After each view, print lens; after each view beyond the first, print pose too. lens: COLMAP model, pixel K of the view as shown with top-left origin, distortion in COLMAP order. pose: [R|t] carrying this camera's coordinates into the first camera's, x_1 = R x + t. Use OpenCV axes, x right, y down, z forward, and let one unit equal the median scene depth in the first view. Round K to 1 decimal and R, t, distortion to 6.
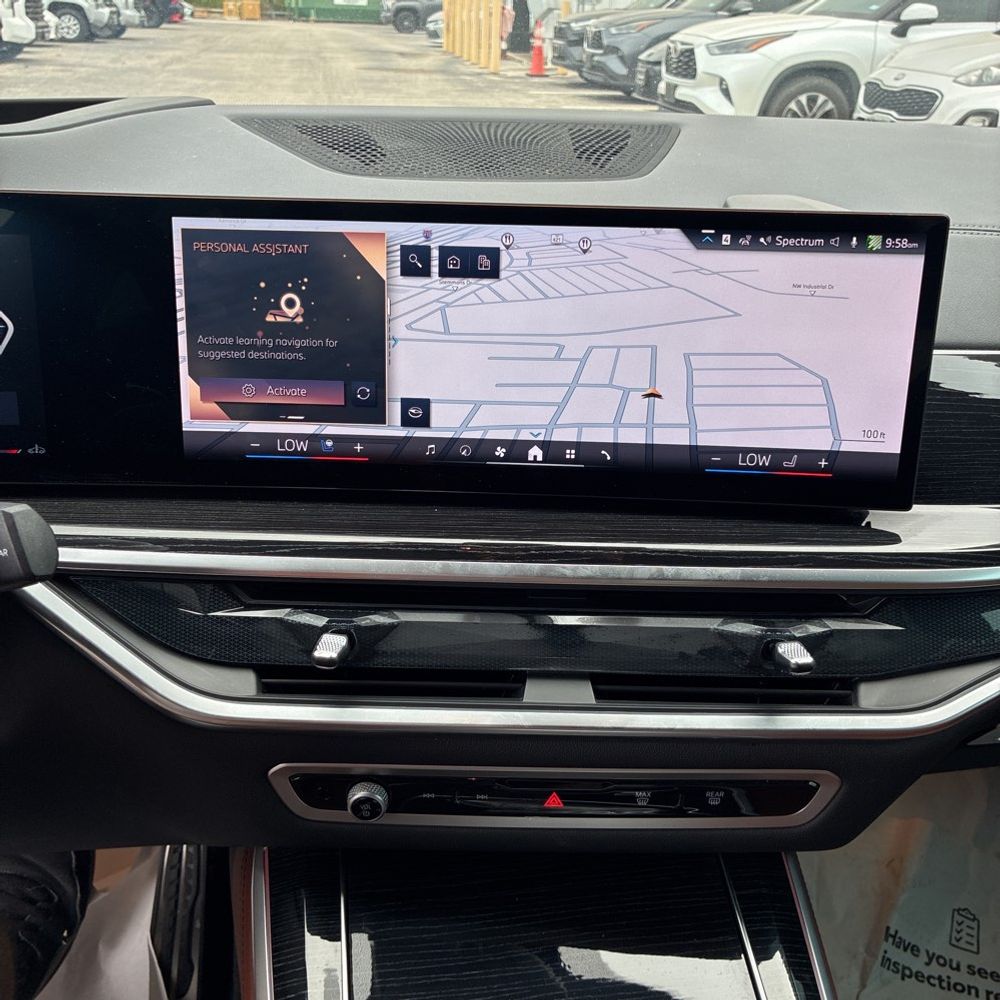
lens RADIAL K [[1007.5, 0, 501.3], [0, 1007.5, 501.9], [0, 0, 1]] dist [0.016504, 0.000000]
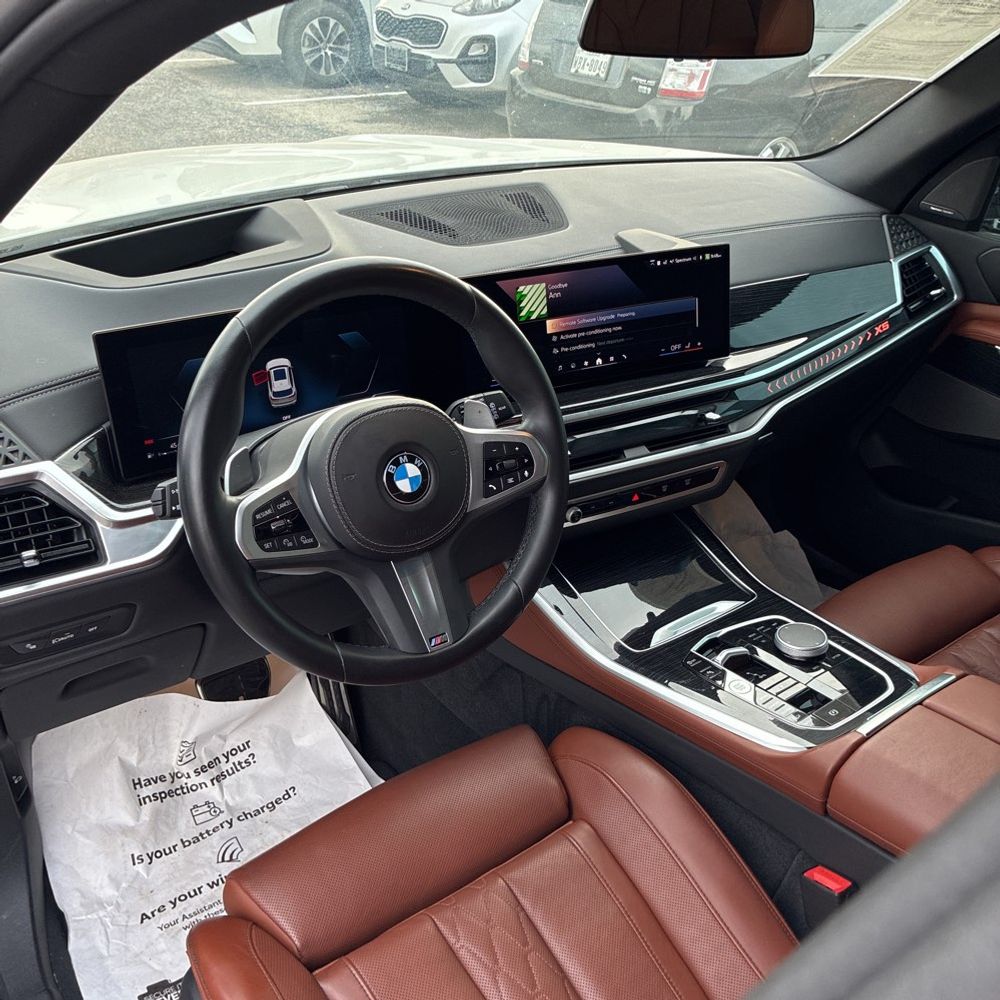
lens RADIAL K [[1007.5, 0, 499.2], [0, 1007.5, 499.5], [0, 0, 1]] dist [0.016504, 0.000000]
pose [[0.885510, -0.233977, 0.401407, -1.216762], [0.199501, 0.971723, 0.126306, -0.077476], [-0.419609, -0.031764, 0.907149, -1.086429]]
